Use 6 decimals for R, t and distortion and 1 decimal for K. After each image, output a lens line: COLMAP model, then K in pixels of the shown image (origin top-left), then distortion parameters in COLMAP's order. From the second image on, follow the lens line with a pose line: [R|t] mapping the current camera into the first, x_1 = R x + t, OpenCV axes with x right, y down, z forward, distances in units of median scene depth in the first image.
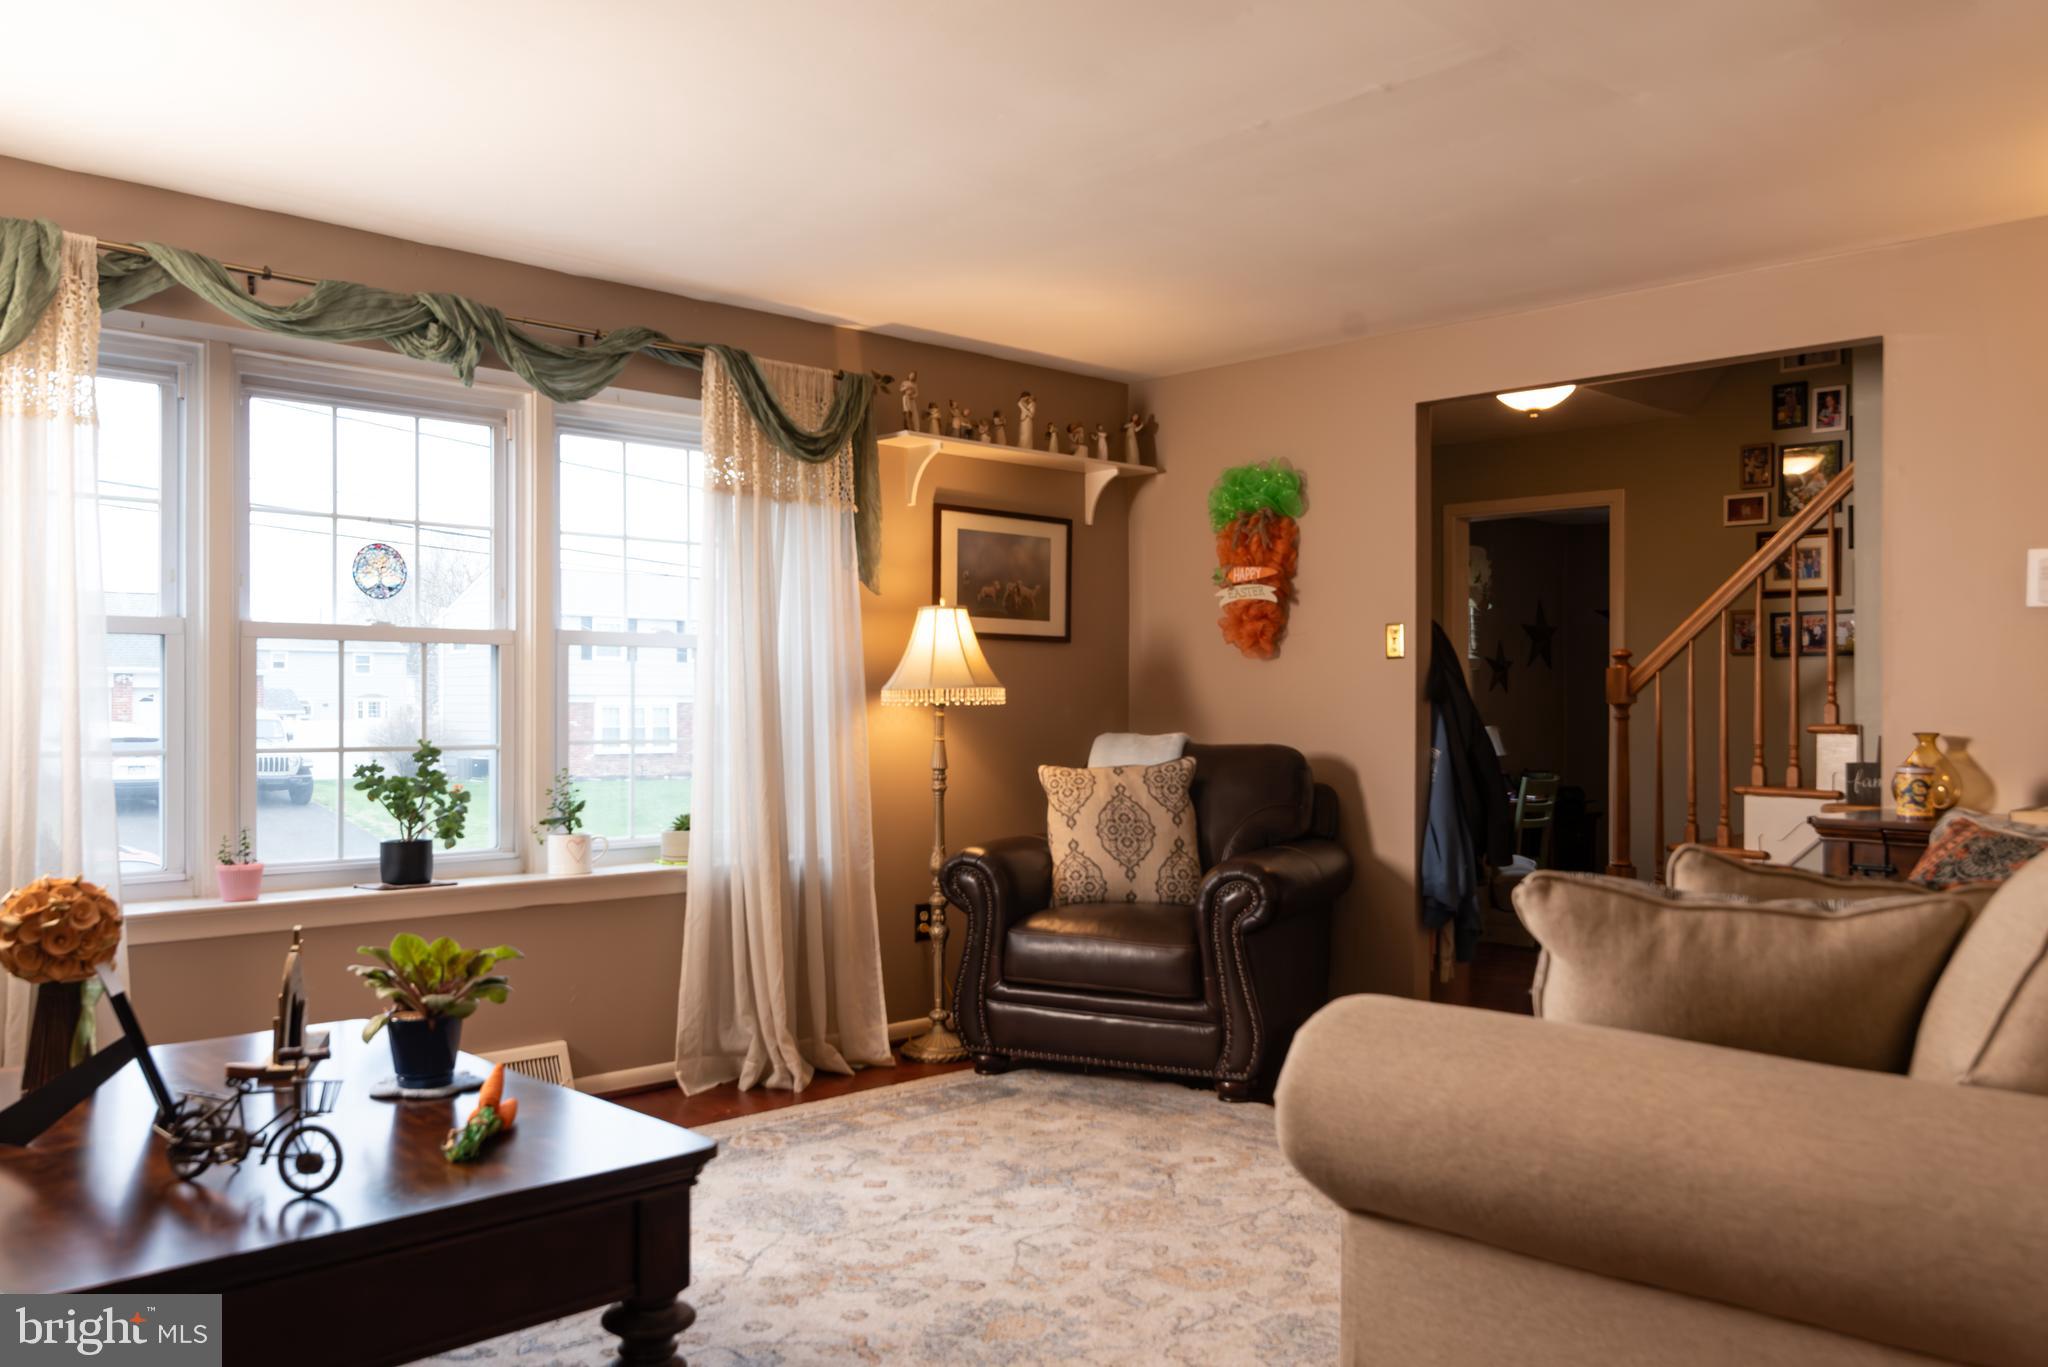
lens RADIAL K [[1672.6, 0, 1017.8], [0, 1672.6, 637.1], [0, 0, 1]] dist [-0.014216, 0.002312]
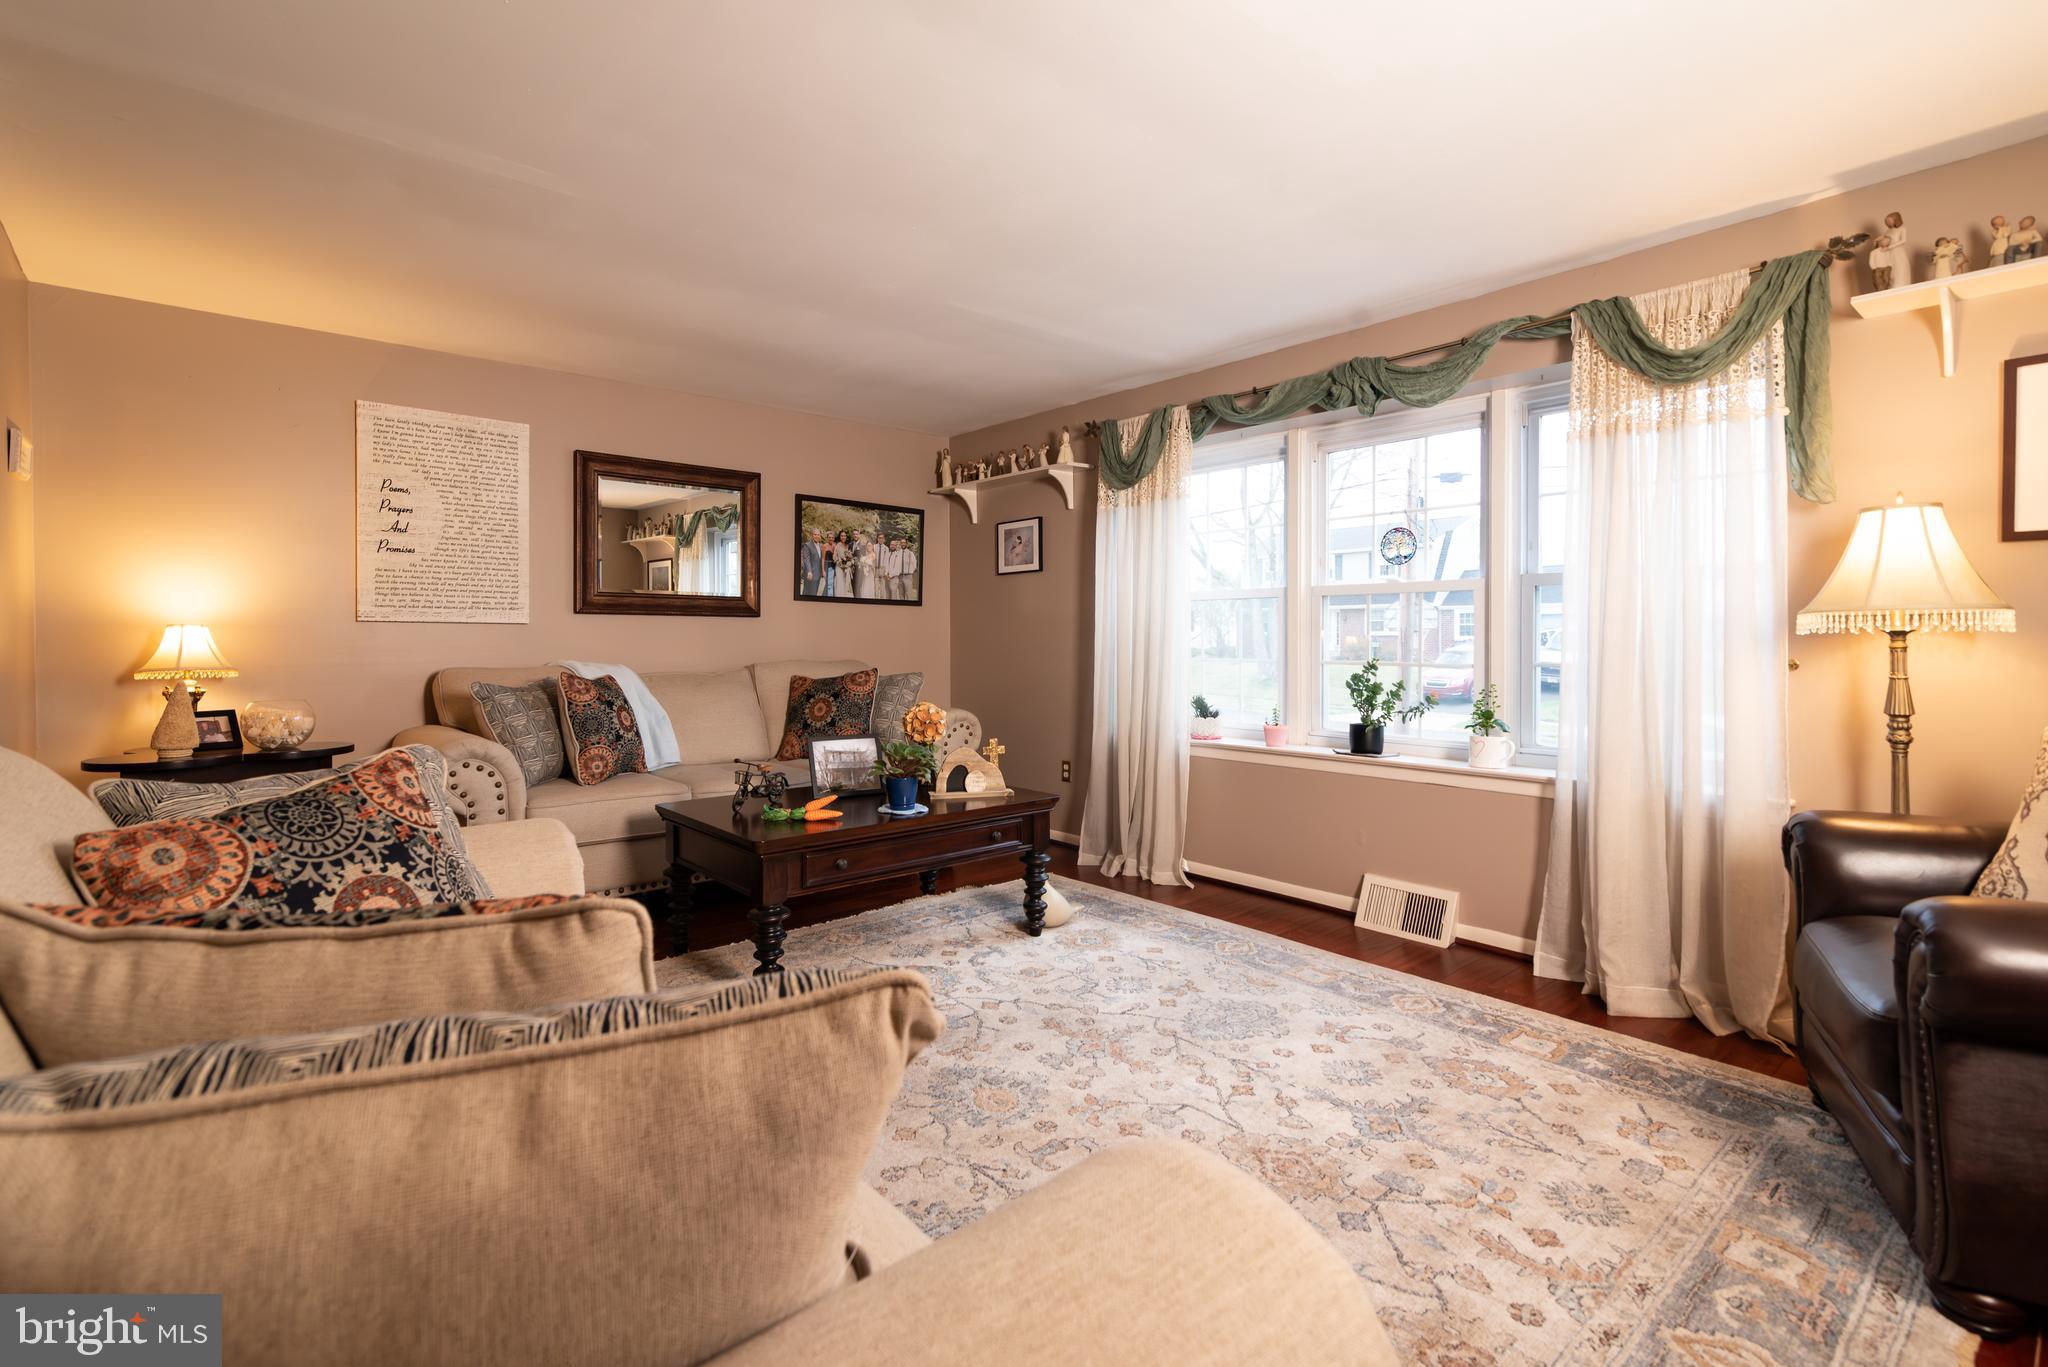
lens RADIAL K [[959.5, 0, 1014.0], [0, 959.5, 638.8], [0, 0, 1]] dist [0.014548, -0.000624]
pose [[-0.081133, 0.002102, -0.996701, 0.568026], [0.036384, 0.999338, -0.000854, 0.035654], [0.996039, -0.036333, -0.081156, 0.812983]]
